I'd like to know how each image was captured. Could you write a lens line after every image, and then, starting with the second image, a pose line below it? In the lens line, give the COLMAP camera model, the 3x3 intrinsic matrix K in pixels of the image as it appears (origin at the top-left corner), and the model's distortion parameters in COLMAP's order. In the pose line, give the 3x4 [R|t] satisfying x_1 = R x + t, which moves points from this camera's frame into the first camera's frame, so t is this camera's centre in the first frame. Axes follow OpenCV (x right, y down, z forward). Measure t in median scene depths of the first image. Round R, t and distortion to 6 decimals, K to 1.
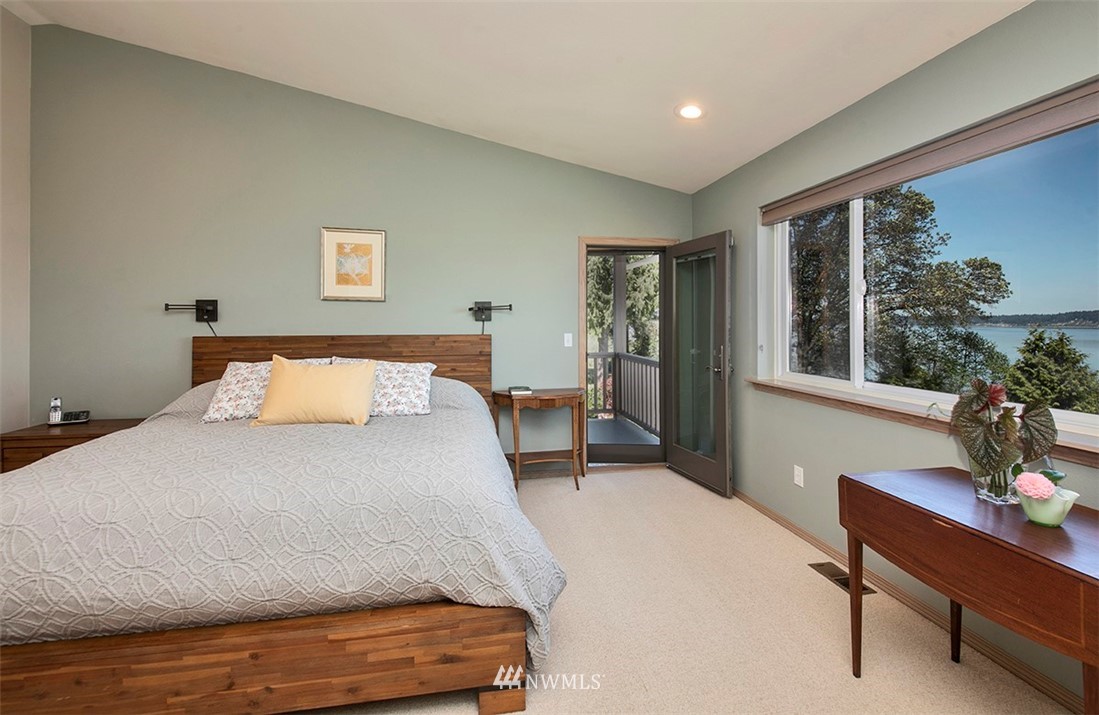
lens RADIAL K [[479.2, 0, 562.1], [0, 479.2, 329.7], [0, 0, 1]] dist [0.009540, -0.002743]
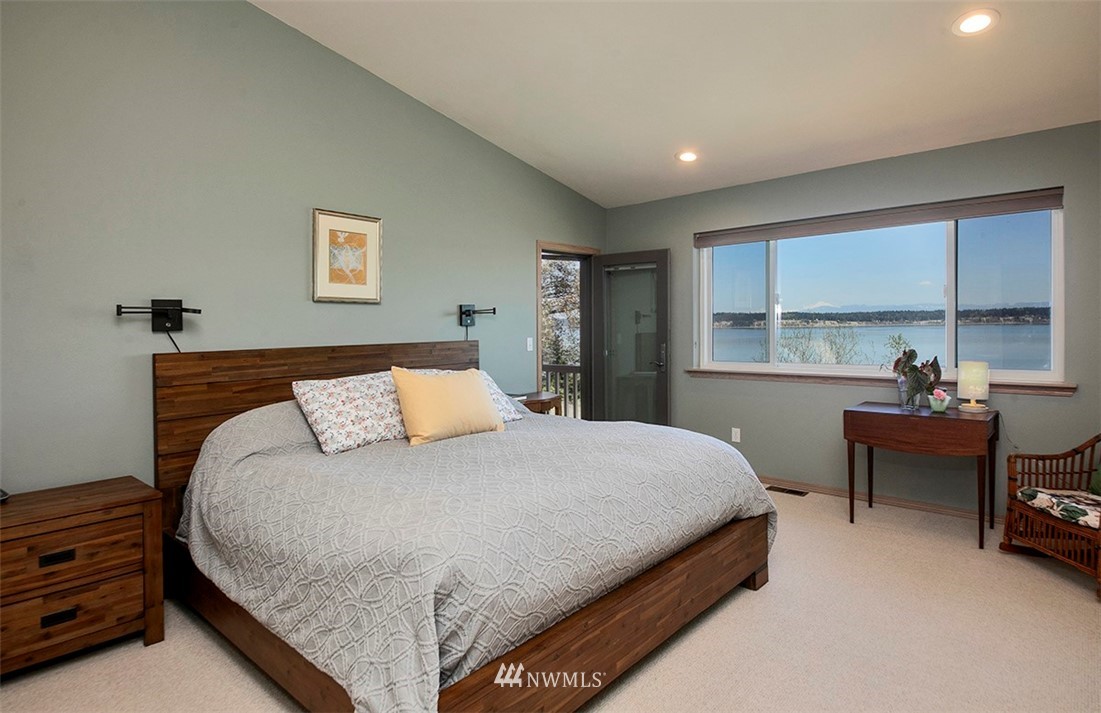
lens RADIAL K [[624.2, 0, 551.2], [0, 624.2, 352.2], [0, 0, 1]] dist [0.006971, -0.000856]
pose [[0.768362, -0.040470, 0.638734, -0.855149], [0.027332, 0.999163, 0.030428, 0.000357], [-0.639431, -0.005922, 0.768826, -0.030813]]
